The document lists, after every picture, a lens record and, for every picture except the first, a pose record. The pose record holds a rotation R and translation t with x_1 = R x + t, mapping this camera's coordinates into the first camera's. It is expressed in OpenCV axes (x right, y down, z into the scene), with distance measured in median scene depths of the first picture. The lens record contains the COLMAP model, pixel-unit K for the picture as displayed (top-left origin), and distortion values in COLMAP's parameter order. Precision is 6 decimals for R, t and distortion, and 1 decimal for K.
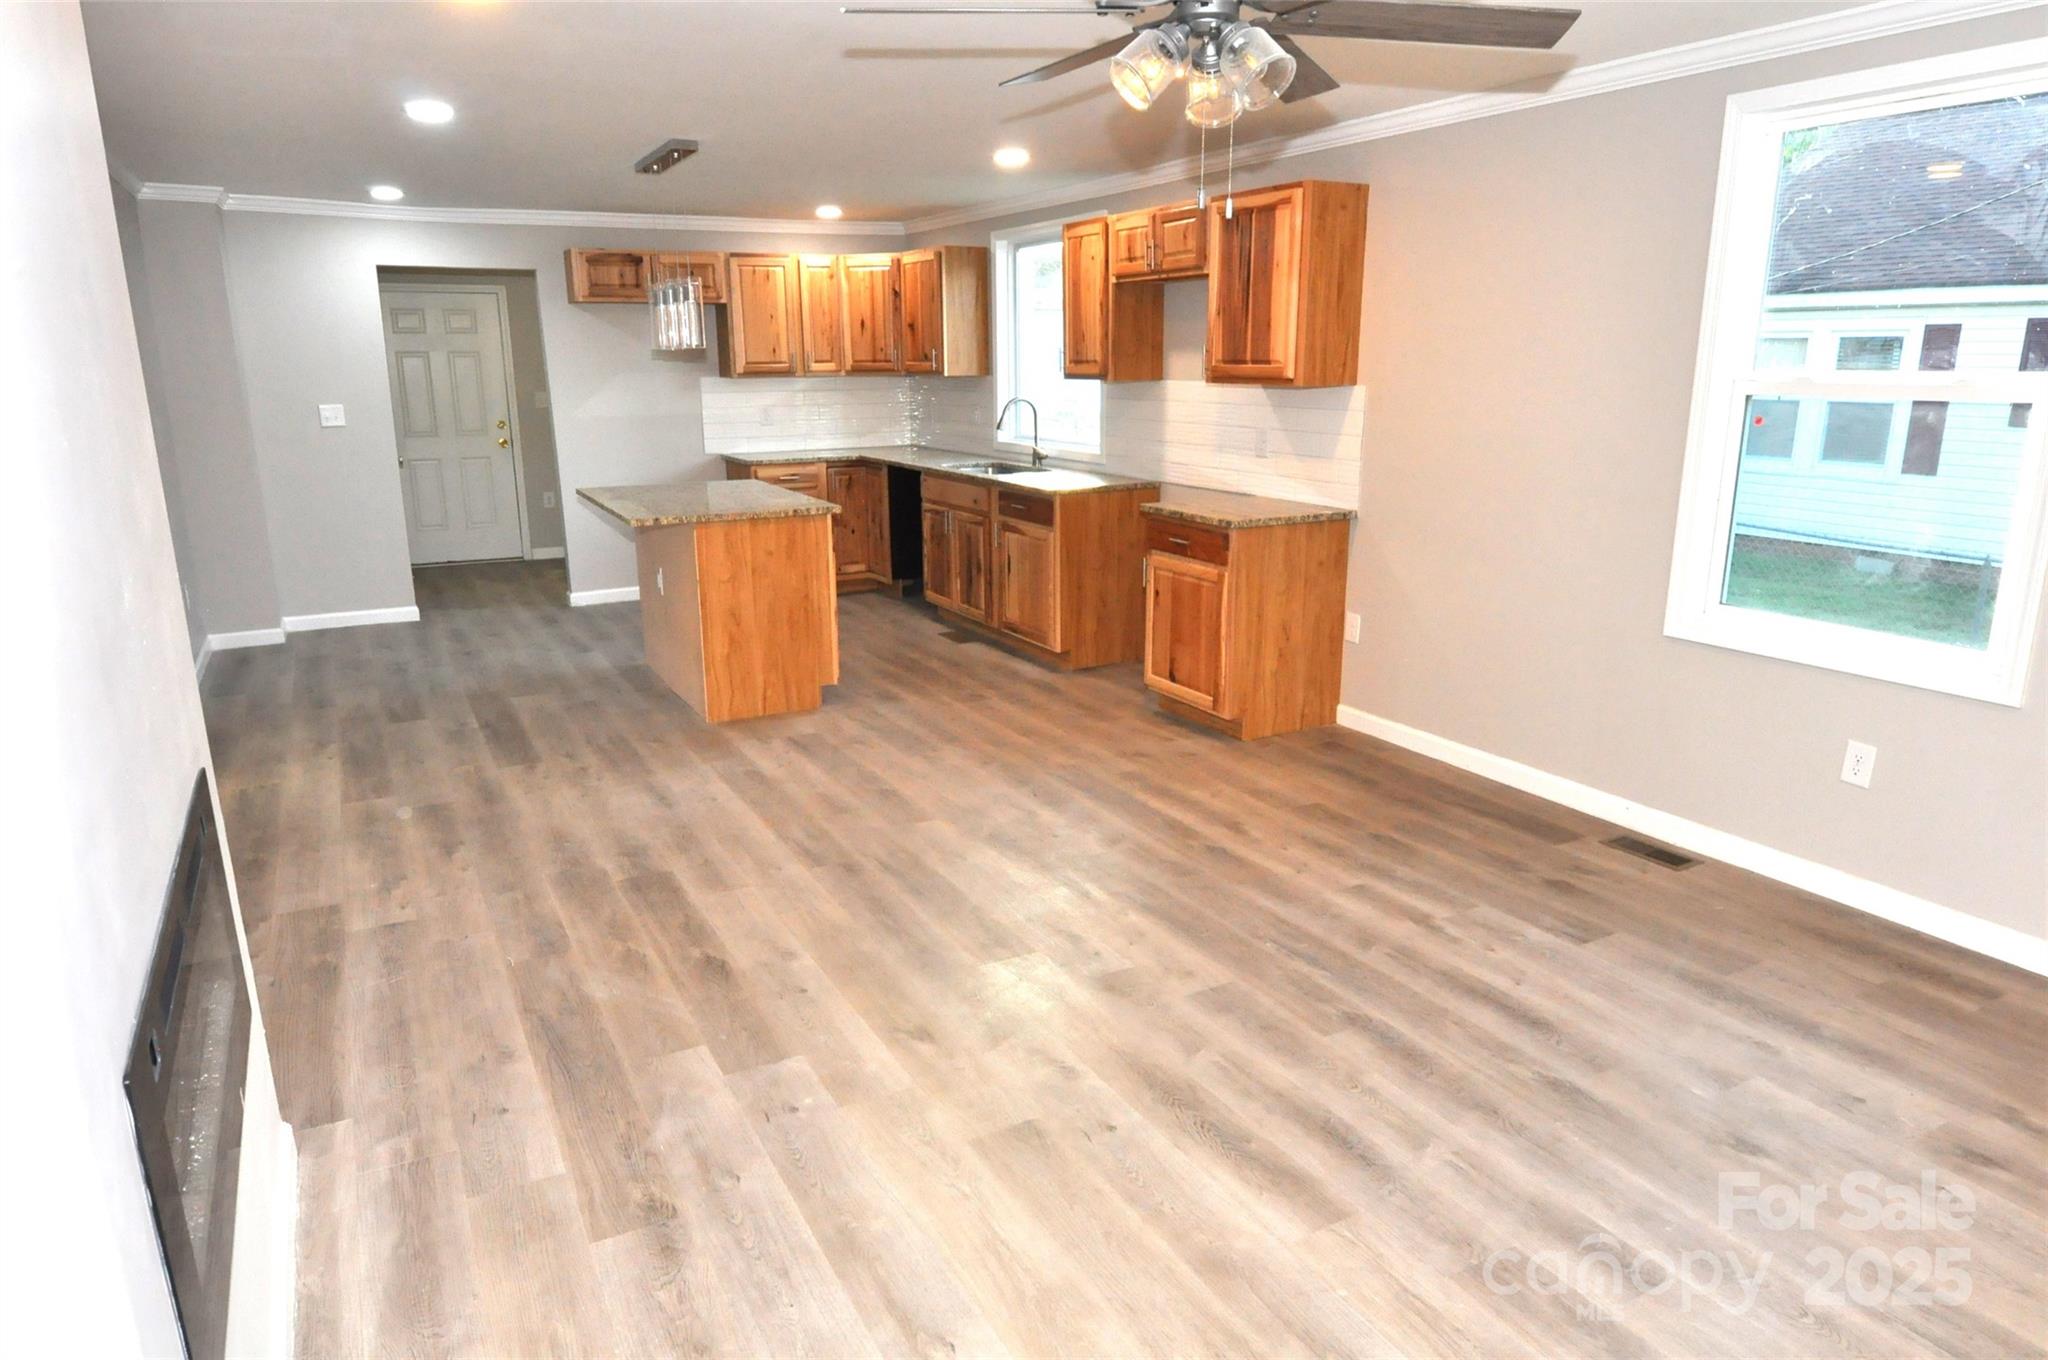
lens RADIAL K [[1248.0, 0, 1024.0], [0, 1248.0, 680.0], [0, 0, 1]] dist [-0.005429, -0.002712]
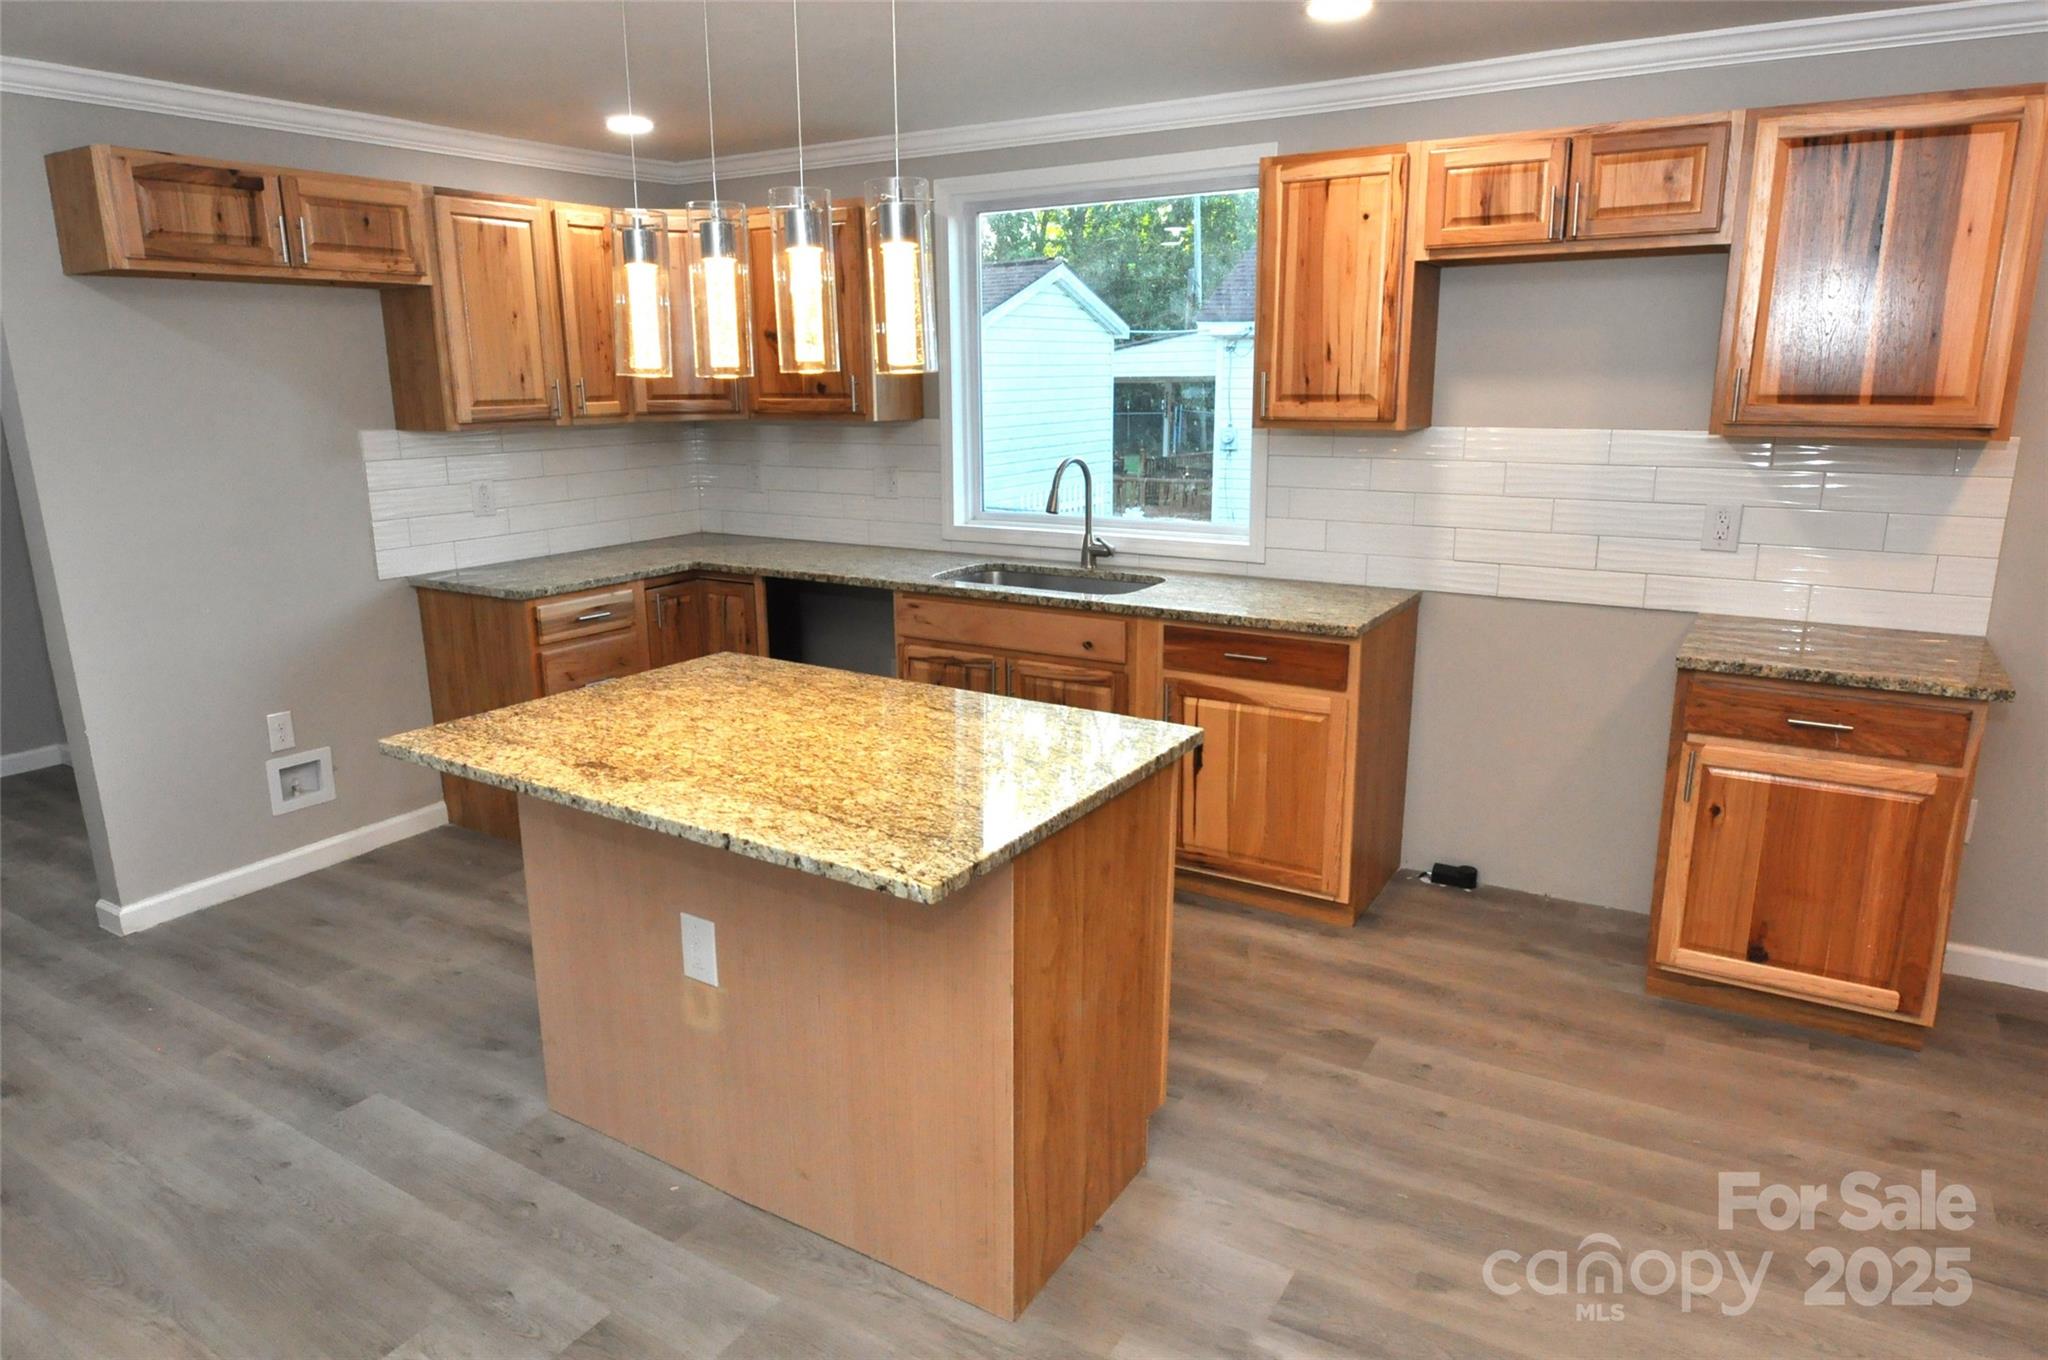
lens RADIAL K [[1248.0, 0, 1024.0], [0, 1248.0, 680.0], [0, 0, 1]] dist [-0.005429, -0.002712]
pose [[0.869416, -0.118472, 0.479667, -0.366628], [0.127567, 0.991735, 0.013727, -0.151443], [-0.477328, 0.049255, 0.877343, 0.567627]]
